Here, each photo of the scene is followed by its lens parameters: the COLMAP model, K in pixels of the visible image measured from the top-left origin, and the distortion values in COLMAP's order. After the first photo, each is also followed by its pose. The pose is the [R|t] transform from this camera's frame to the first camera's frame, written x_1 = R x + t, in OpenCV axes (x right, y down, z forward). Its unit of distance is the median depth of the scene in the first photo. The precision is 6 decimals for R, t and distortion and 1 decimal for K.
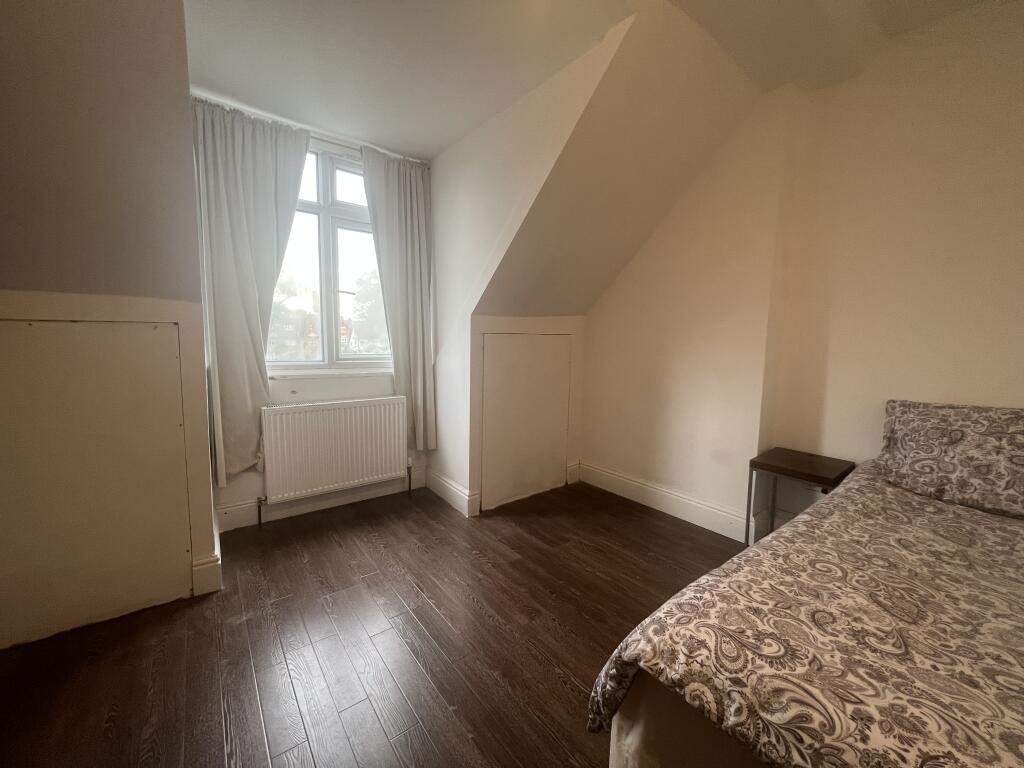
lens RADIAL K [[410.9, 0, 511.7], [0, 410.9, 381.8], [0, 0, 1]] dist [0.002982, -0.000443]
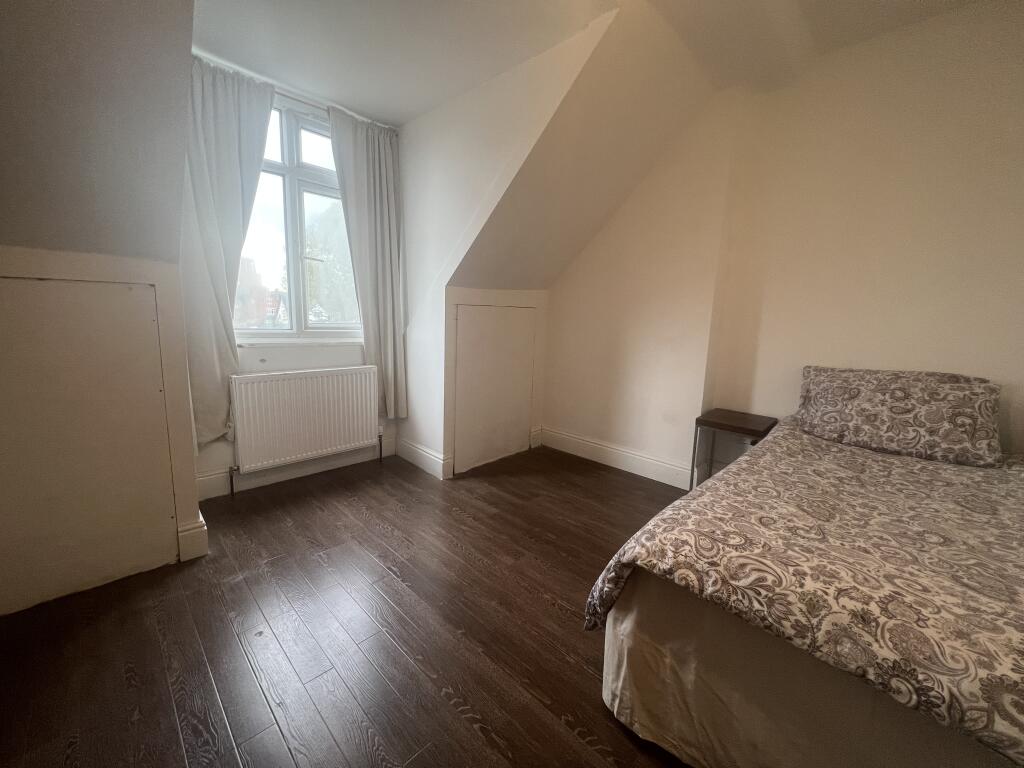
lens RADIAL K [[410.9, 0, 512.2], [0, 410.9, 381.3], [0, 0, 1]] dist [0.002982, -0.000443]
pose [[0.989874, -0.005371, 0.141848, -0.109045], [-0.002661, 0.998406, 0.056370, 0.023722], [-0.141925, -0.056177, 0.988282, -0.075003]]
